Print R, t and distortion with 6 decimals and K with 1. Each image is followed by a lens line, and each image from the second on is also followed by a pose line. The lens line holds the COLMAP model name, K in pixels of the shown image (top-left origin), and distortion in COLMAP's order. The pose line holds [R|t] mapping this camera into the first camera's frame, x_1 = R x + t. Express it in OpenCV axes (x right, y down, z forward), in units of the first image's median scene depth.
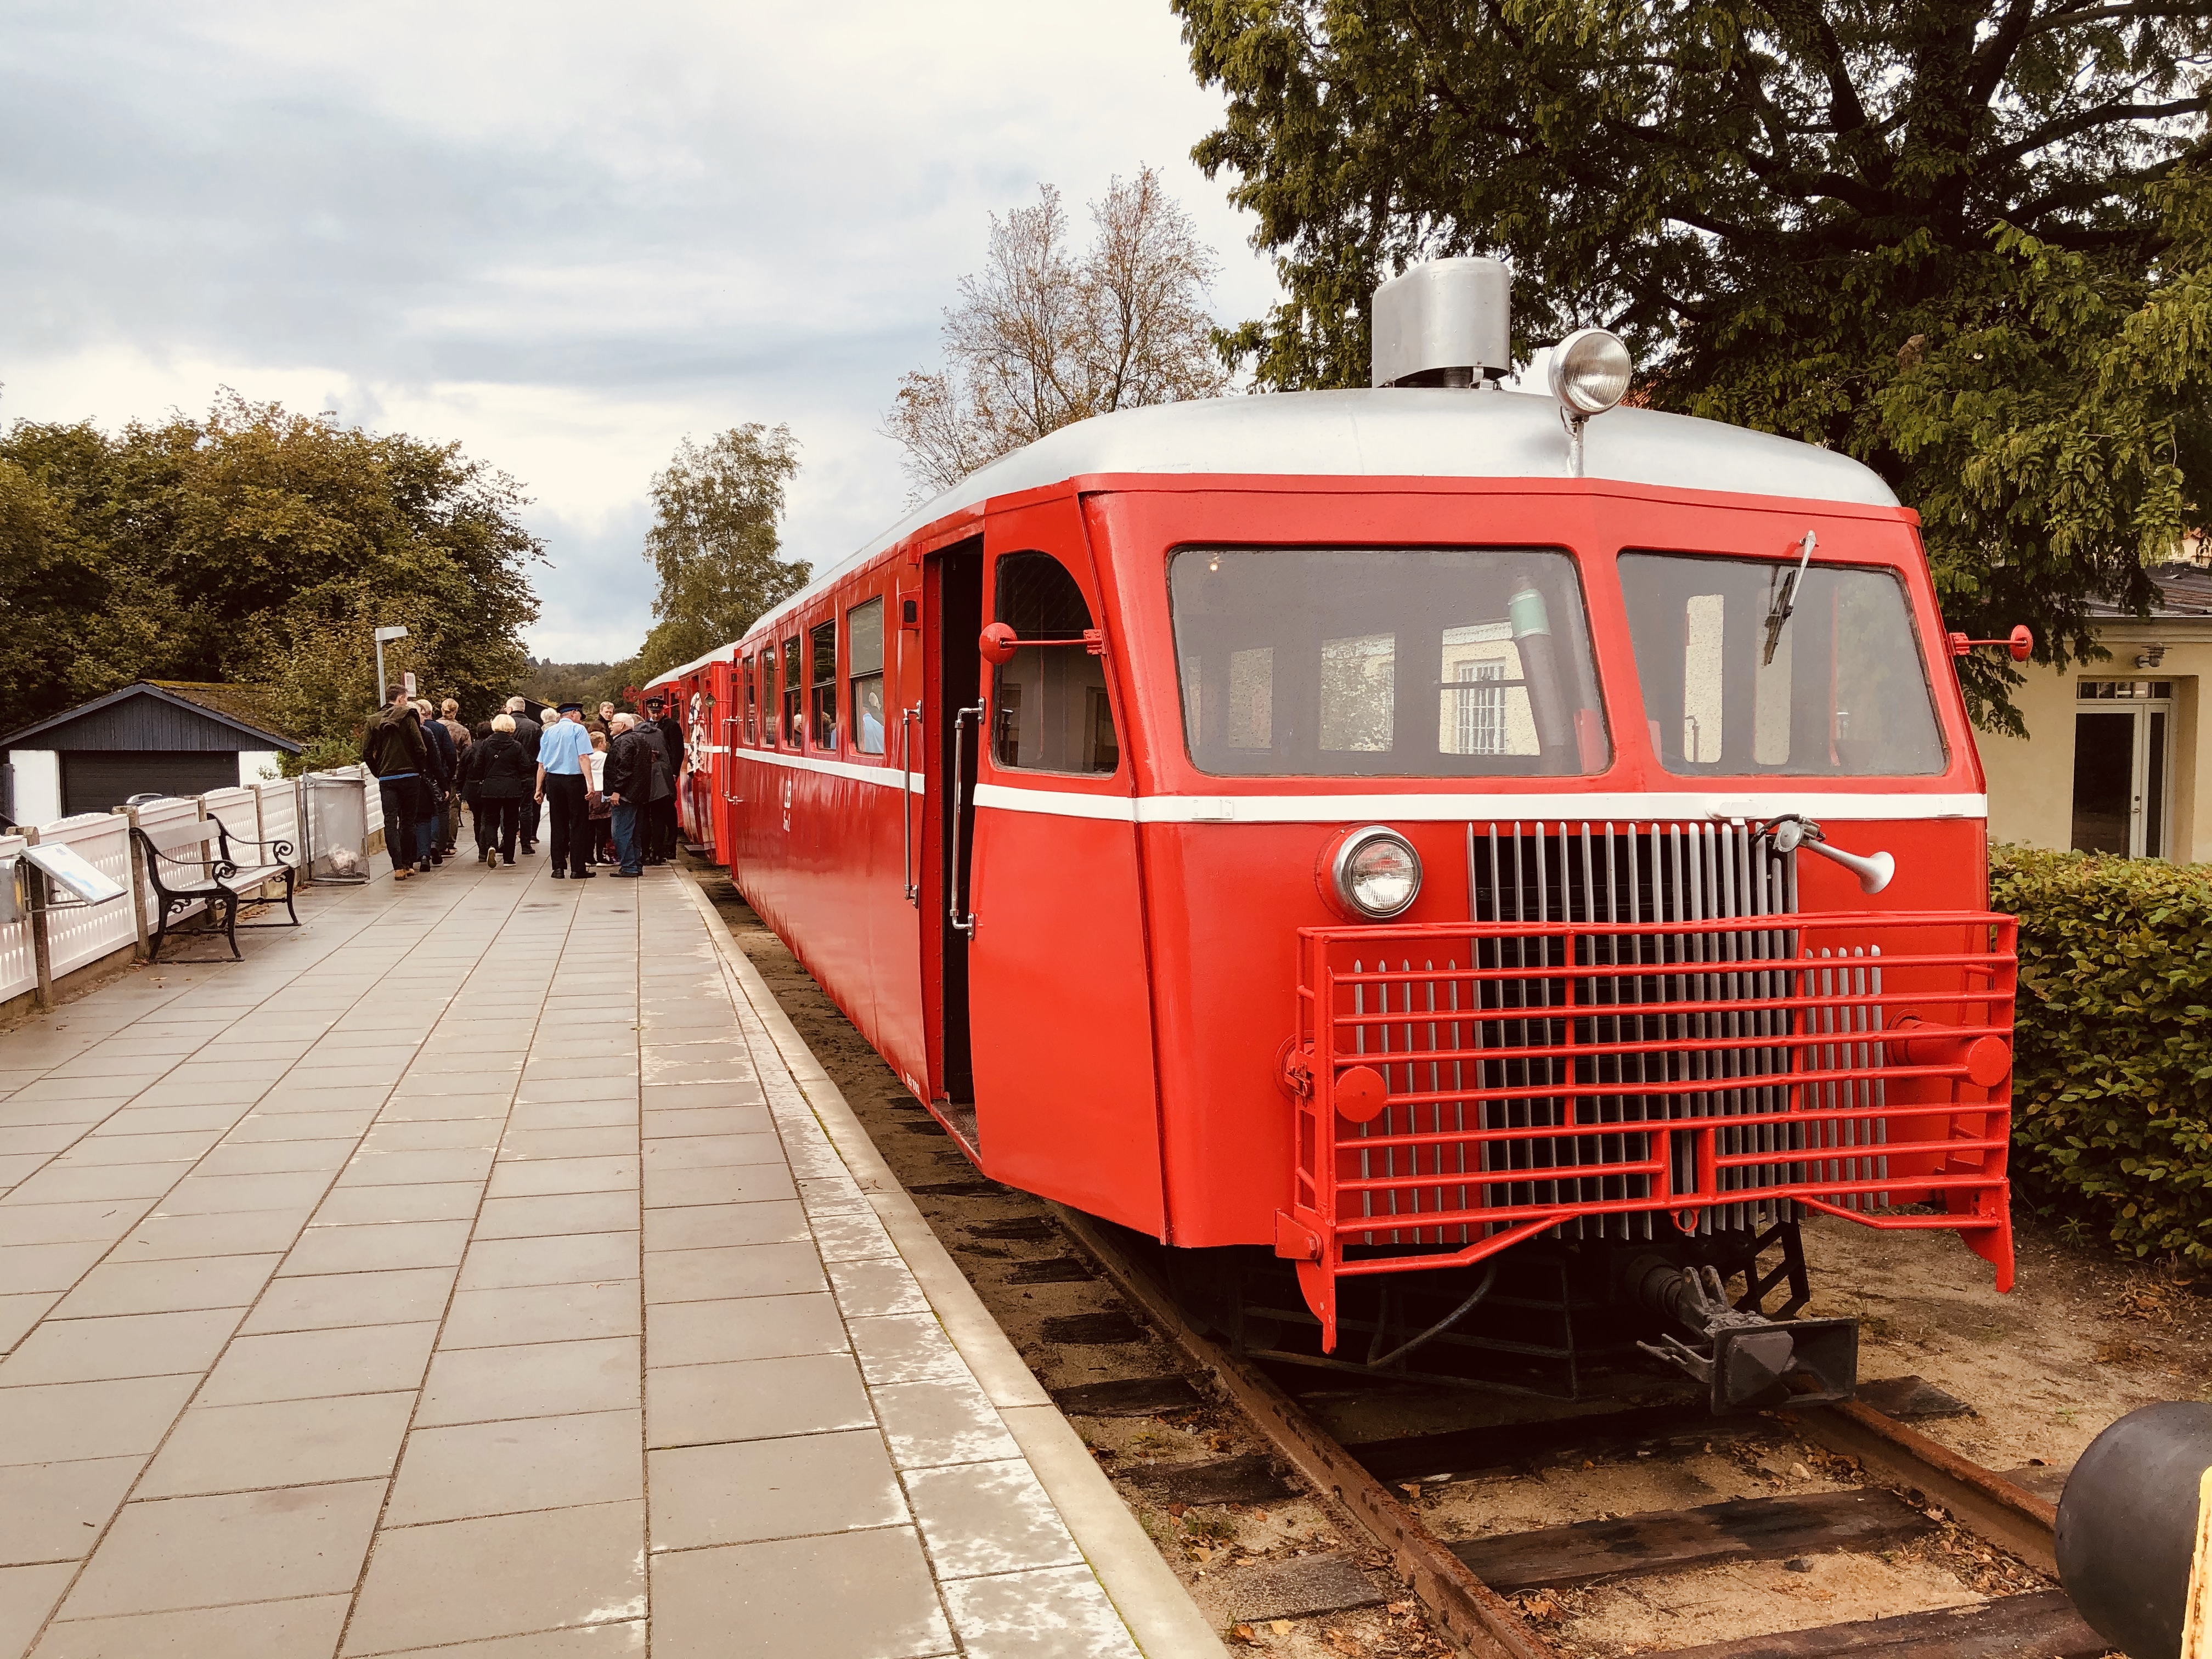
lens RADIAL K [[1815.0, 0, 1106.0], [0, 1815.0, 829.5], [0, 0, 1]] dist [0.031784, -0.010382]
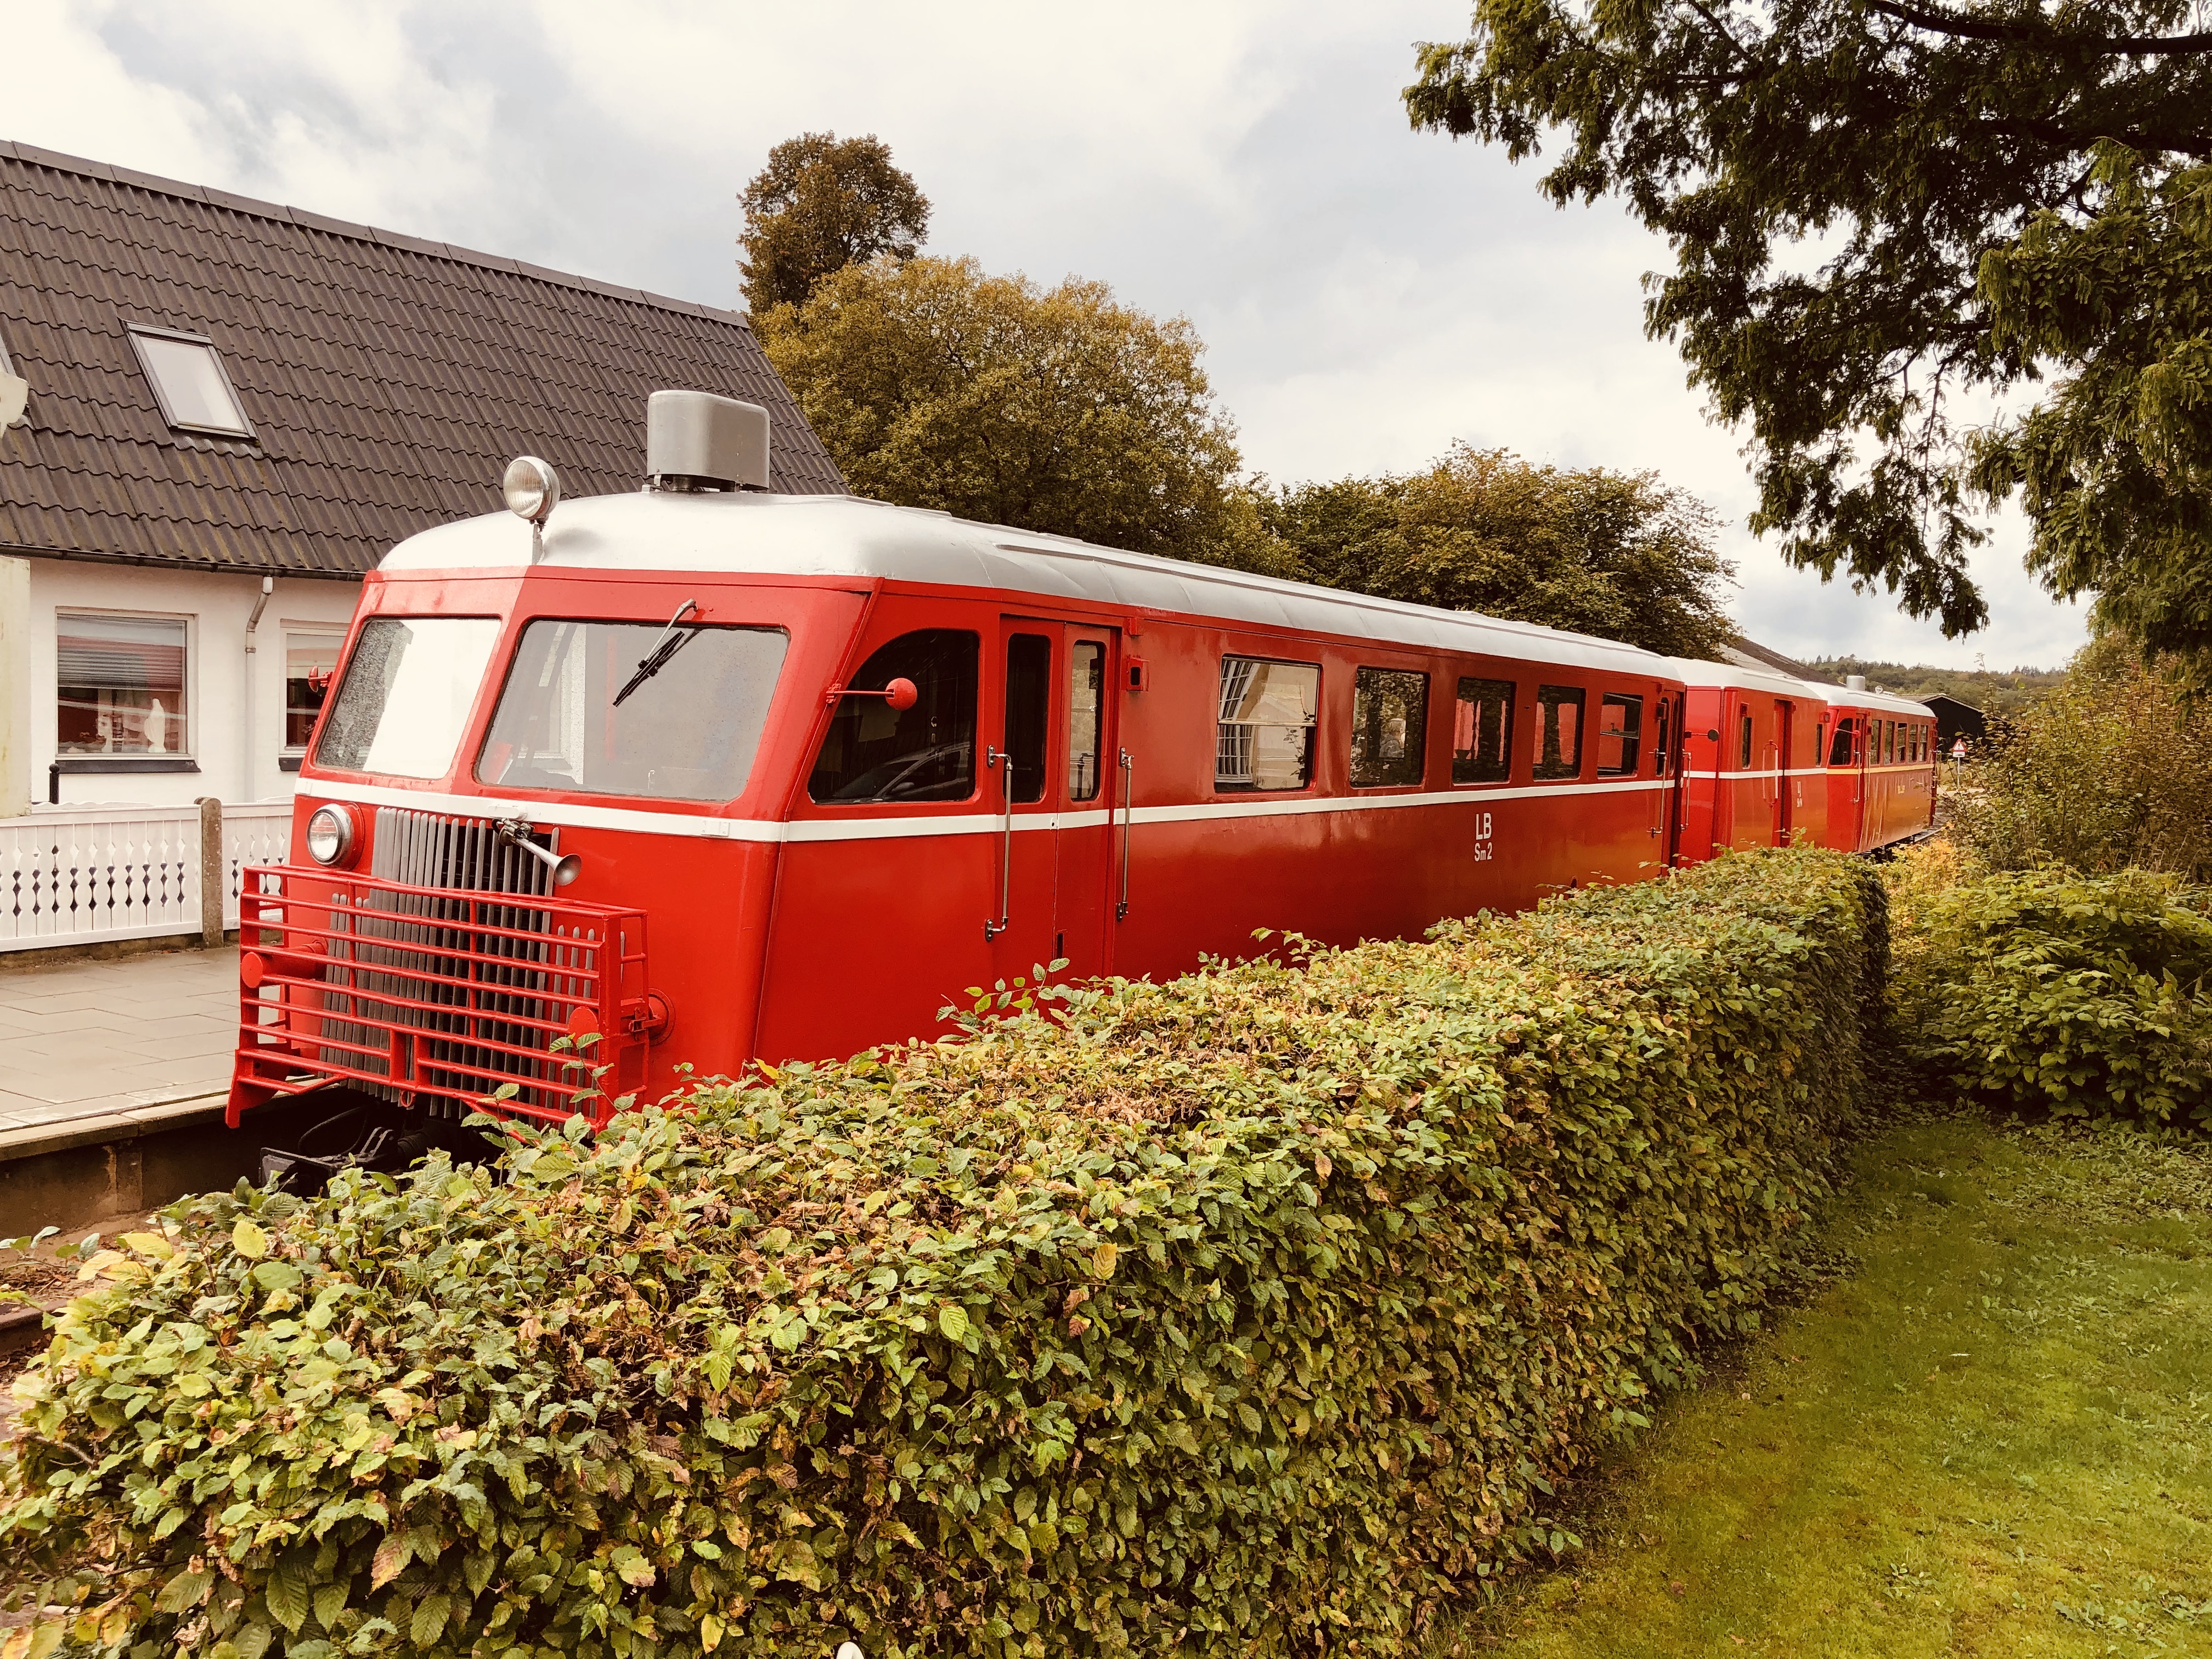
lens RADIAL K [[1815.0, 0, 1106.0], [0, 1815.0, 829.5], [0, 0, 1]] dist [0.031784, -0.010382]
pose [[0.694522, 0.073232, -0.715735, 0.223803], [-0.078359, 0.996588, 0.025931, -0.009491], [0.715192, 0.038075, 0.697891, 0.052335]]
